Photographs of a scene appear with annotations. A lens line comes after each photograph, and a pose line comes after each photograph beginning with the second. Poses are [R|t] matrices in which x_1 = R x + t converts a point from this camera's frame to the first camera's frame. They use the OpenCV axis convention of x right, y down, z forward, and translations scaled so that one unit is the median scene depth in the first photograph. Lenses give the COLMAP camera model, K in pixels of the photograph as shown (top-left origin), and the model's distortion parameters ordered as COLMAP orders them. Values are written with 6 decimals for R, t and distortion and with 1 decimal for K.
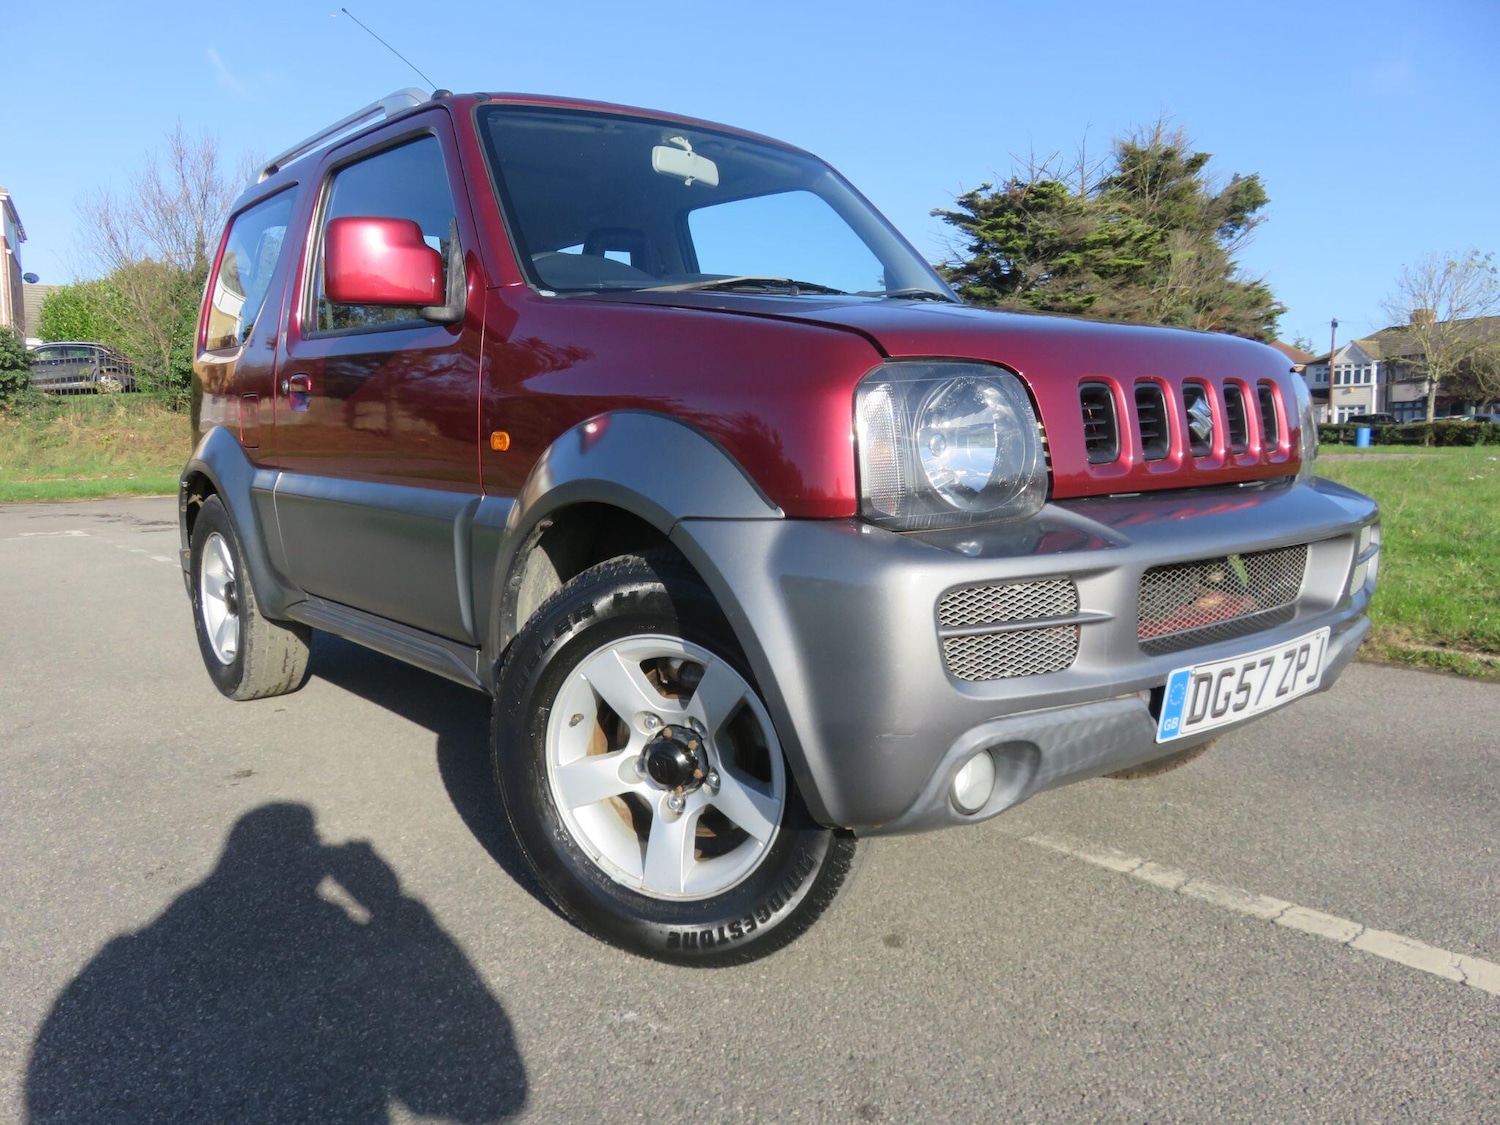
lens RADIAL K [[1132.7, 0, 751.5], [0, 1132.7, 575.4], [0, 0, 1]] dist [-0.011113, 0.010100]
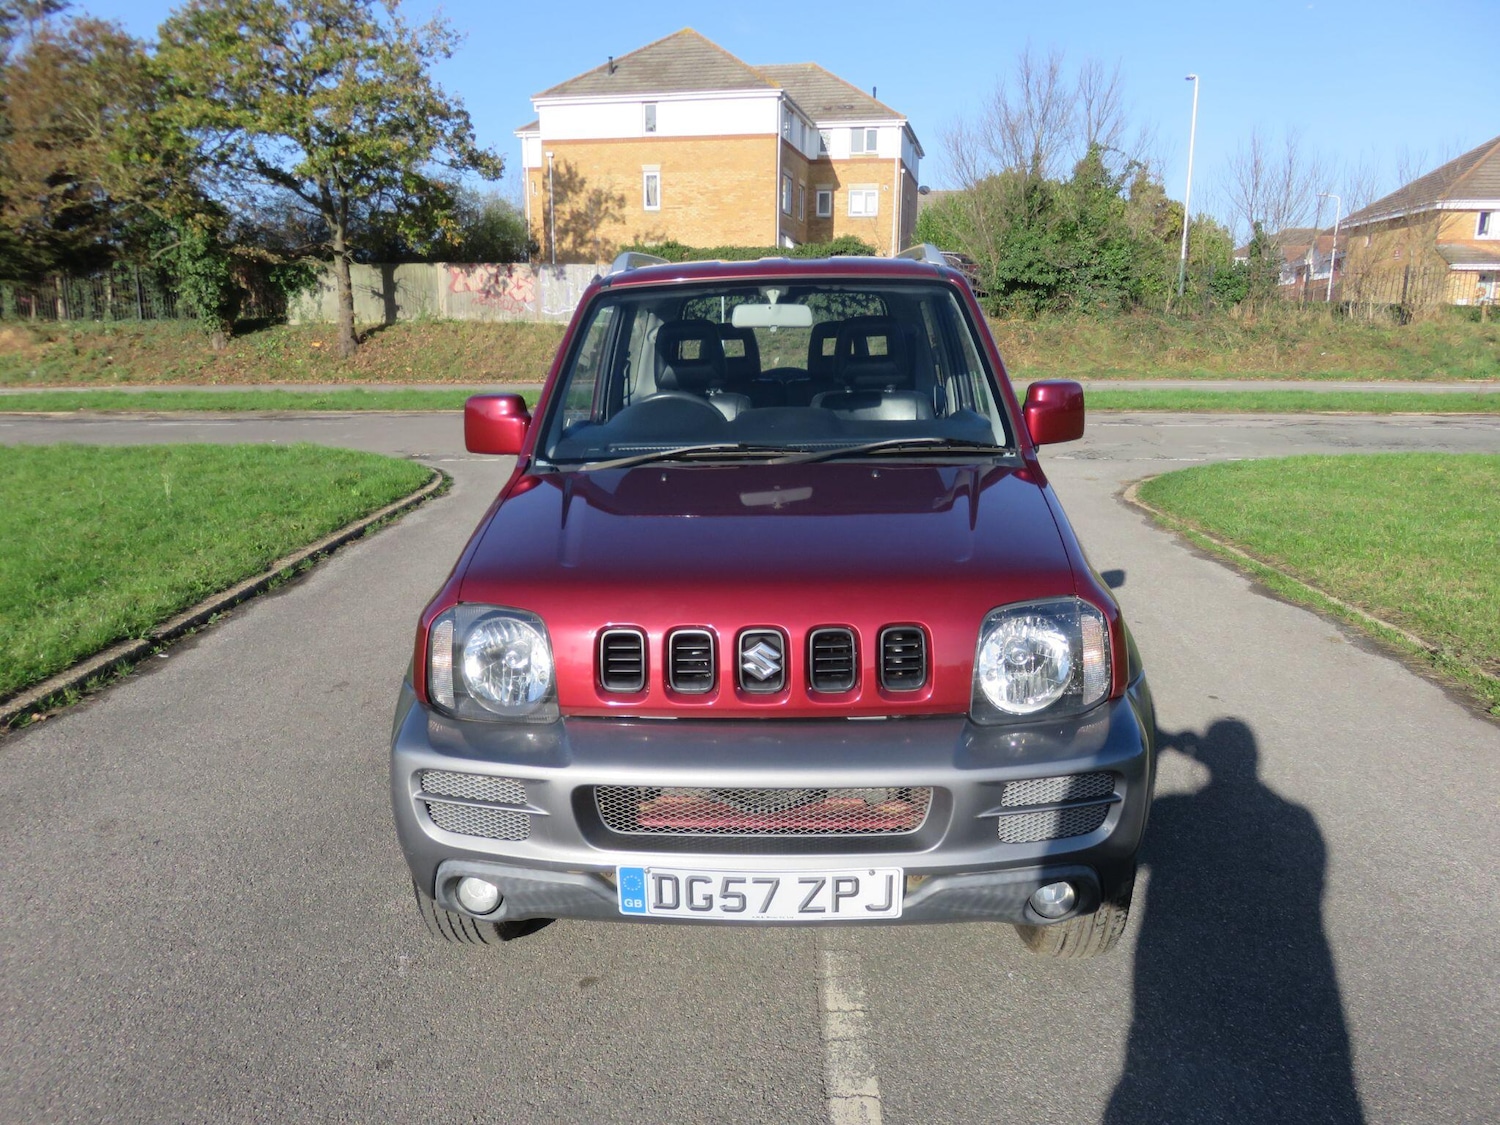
lens RADIAL K [[1132.7, 0, 746.1], [0, 1132.7, 582.6], [0, 0, 1]] dist [-0.011113, 0.010100]
pose [[0.735723, 0.161824, -0.657666, 0.903821], [-0.089052, 0.985719, 0.142923, -0.305872], [0.671403, -0.046586, 0.739627, 0.107204]]
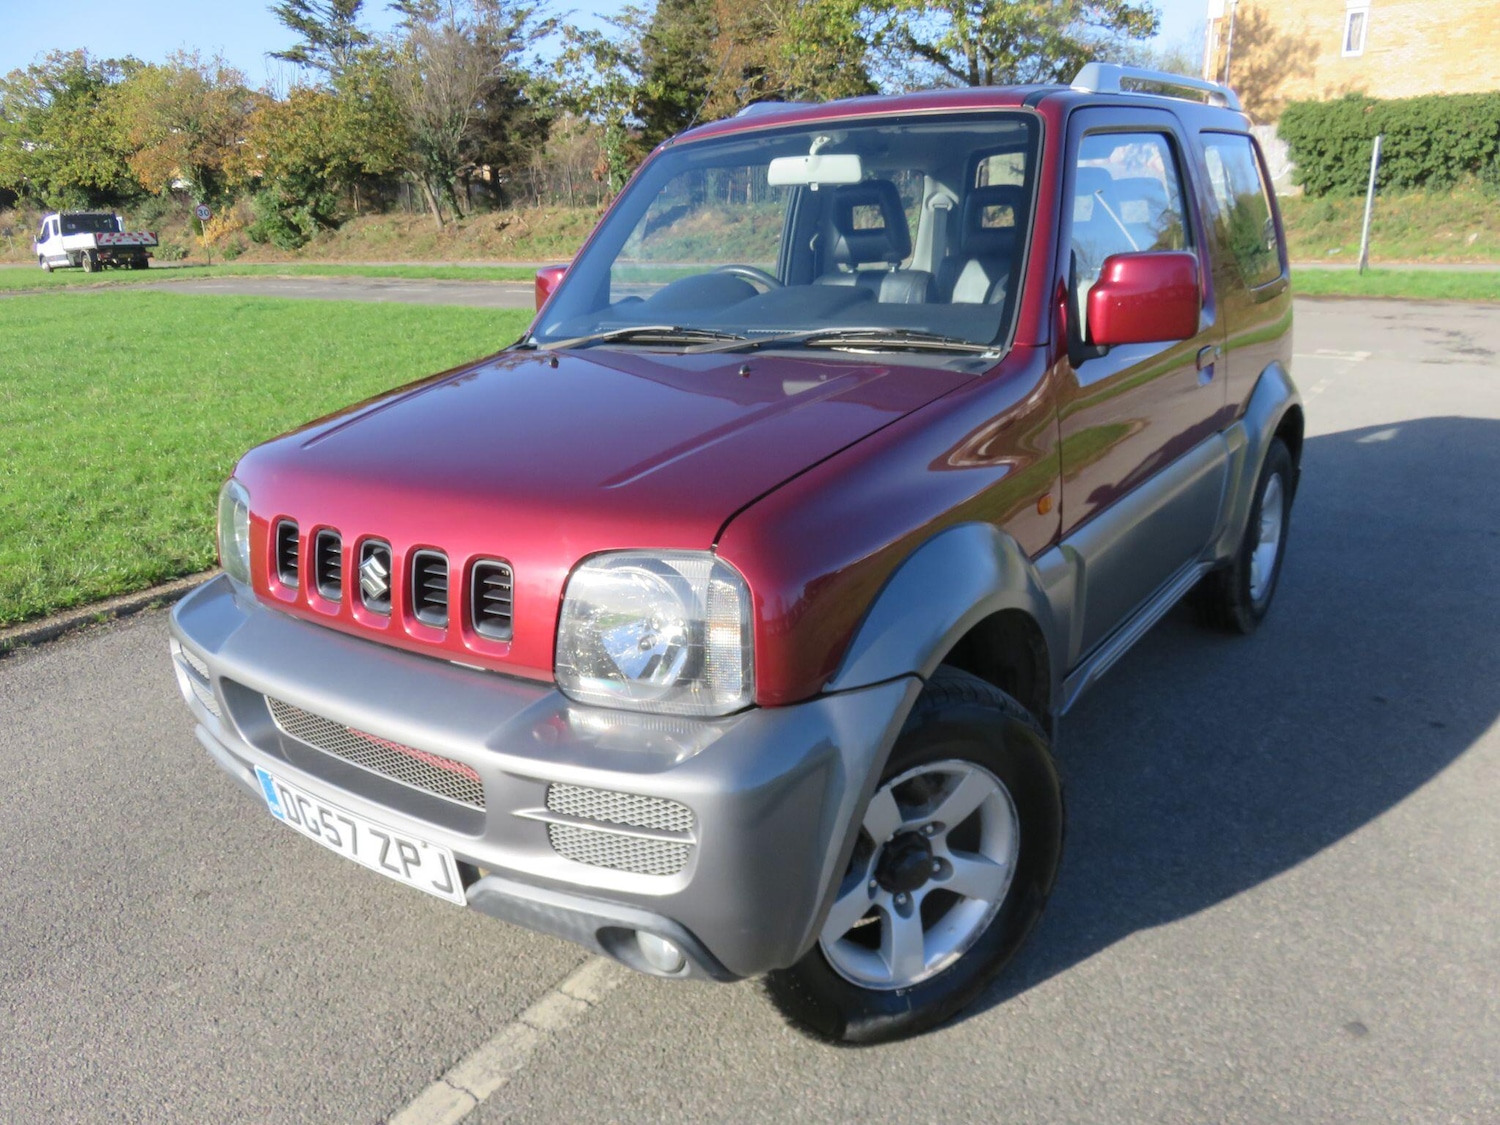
lens RADIAL K [[1132.7, 0, 743.0], [0, 1132.7, 583.9], [0, 0, 1]] dist [-0.011113, 0.010100]
pose [[0.245462, 0.311854, -0.917875, 1.114386], [-0.100305, 0.949931, 0.295921, -0.369372], [0.964203, 0.019430, 0.264453, 0.836240]]
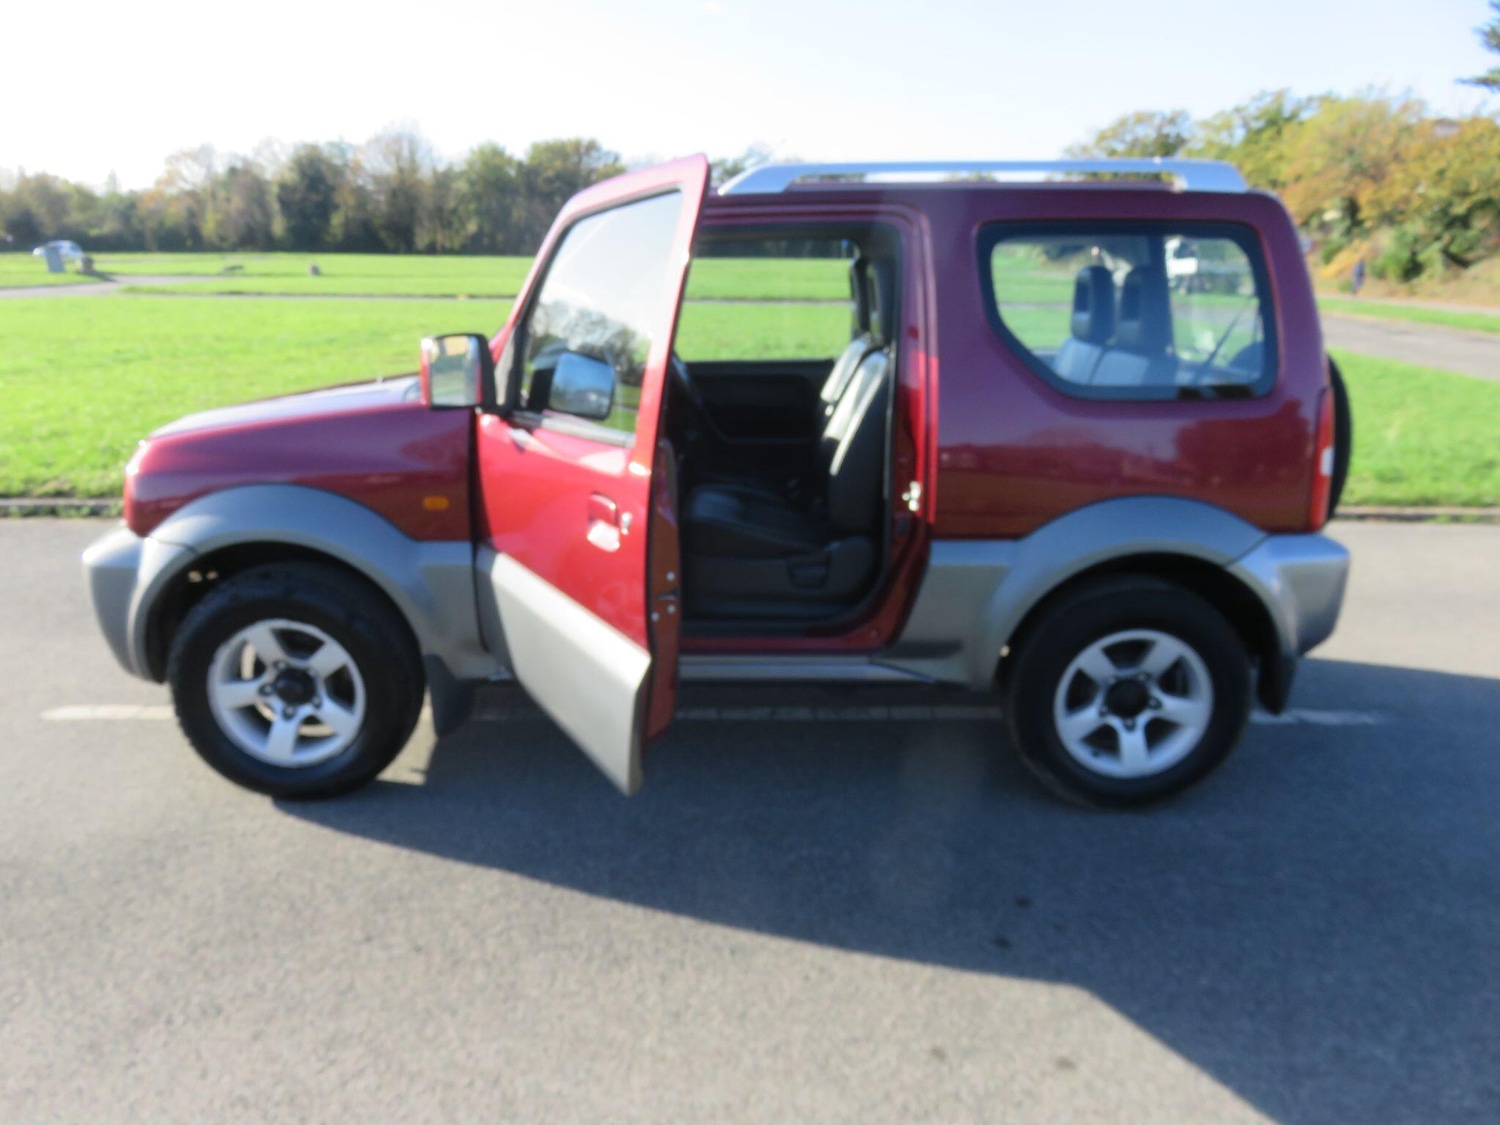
lens RADIAL K [[1132.7, 0, 738.6], [0, 1132.7, 573.7], [0, 0, 1]] dist [-0.011113, 0.010100]
pose [[-0.643140, 0.215009, -0.734944, 0.991336], [-0.110023, 0.923867, 0.366559, -0.554069], [0.757804, 0.316609, -0.570520, 2.296924]]
